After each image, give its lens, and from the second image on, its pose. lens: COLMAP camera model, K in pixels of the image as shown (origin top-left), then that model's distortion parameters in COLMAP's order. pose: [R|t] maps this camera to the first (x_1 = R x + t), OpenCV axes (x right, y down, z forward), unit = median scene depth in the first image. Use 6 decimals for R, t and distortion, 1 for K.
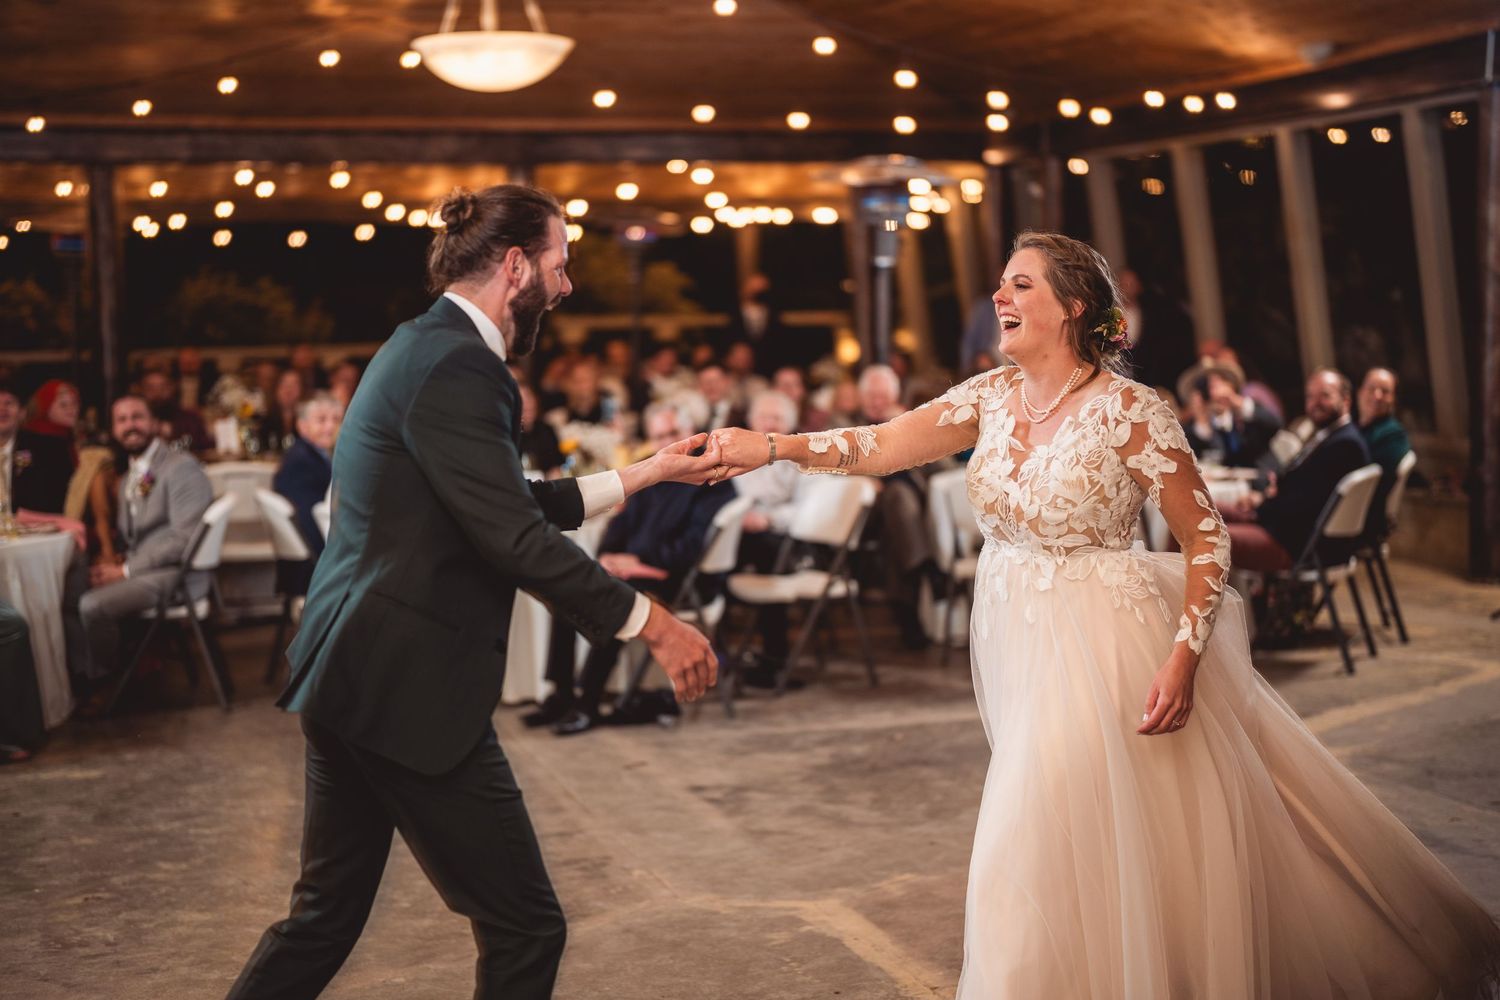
lens RADIAL K [[2132.3, 0, 750.0], [0, 2132.3, 500.0], [0, 0, 1]] dist [-0.122874, 0.923206]
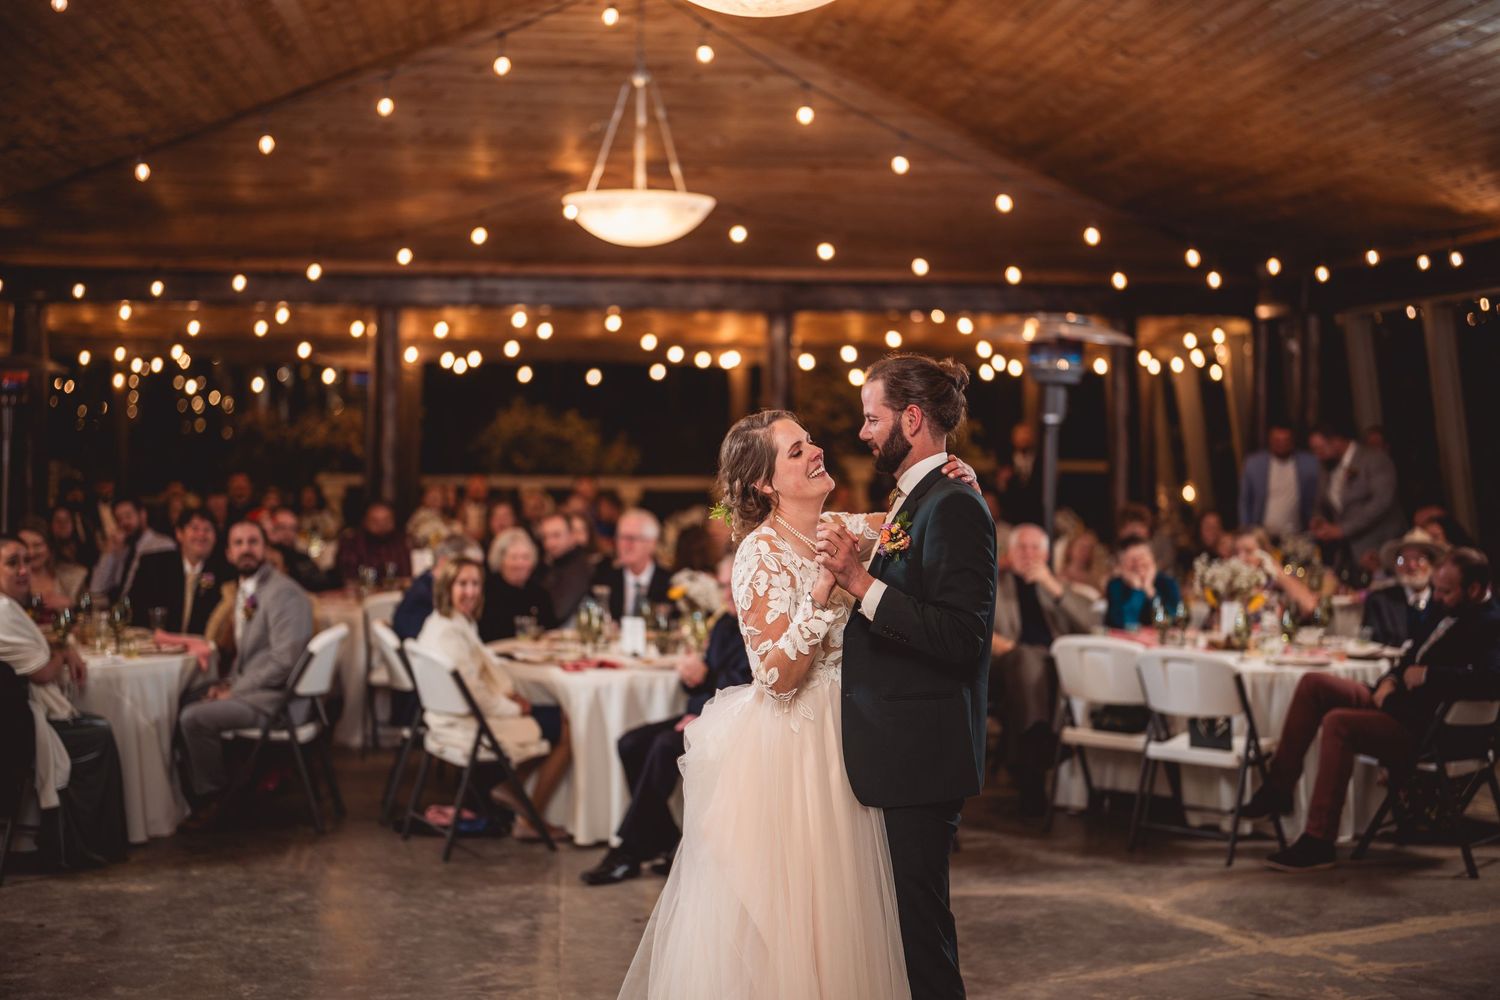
lens RADIAL K [[2042.5, 0, 750.0], [0, 2042.5, 500.0], [0, 0, 1]] dist [-0.147665, 1.107438]
pose [[0.977517, 0.035197, -0.207896, 0.143426], [-0.047799, 0.997291, -0.055902, -0.015883], [0.205365, 0.064583, 0.976552, 0.048600]]
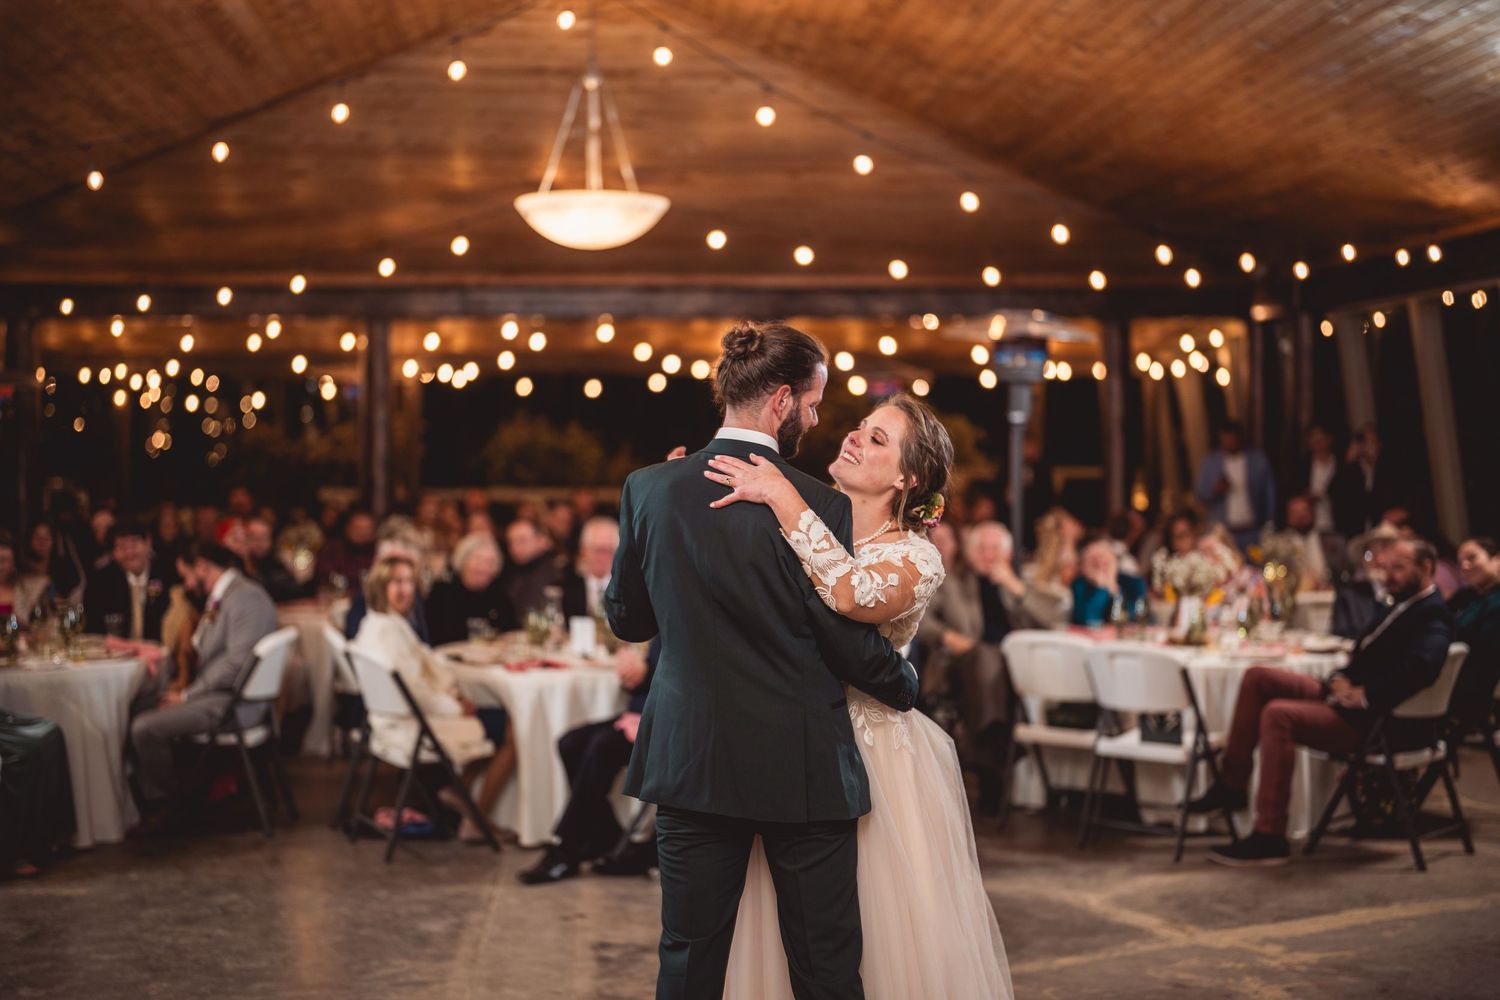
lens RADIAL K [[2042.5, 0, 750.0], [0, 2042.5, 500.0], [0, 0, 1]] dist [-0.147665, 1.107438]
pose [[0.972593, 0.022130, -0.231459, 0.186623], [-0.038034, 0.997194, -0.064480, -0.008796], [0.229383, 0.071516, 0.970705, 0.062674]]
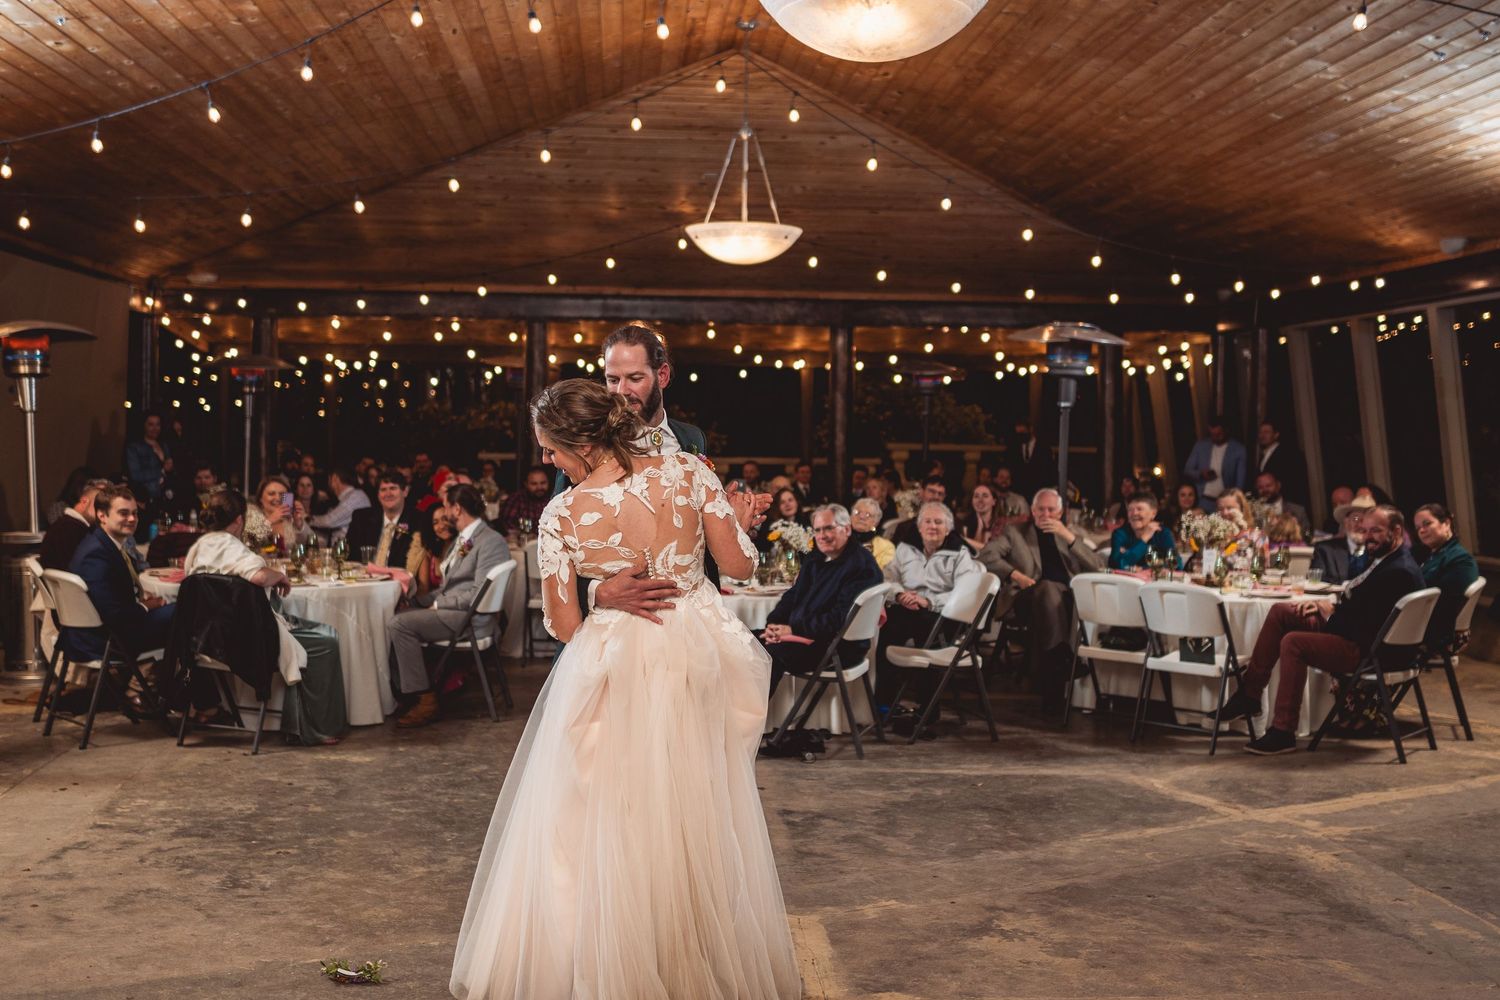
lens RADIAL K [[1570.8, 0, 746.4], [0, 1570.8, 493.8], [0, 0, 1]] dist [-0.017464, -0.026596]
pose [[0.969838, 0.043785, -0.239786, 0.121947], [-0.056582, 0.997303, -0.046745, -0.005293], [0.237093, 0.058903, 0.969700, 0.060998]]
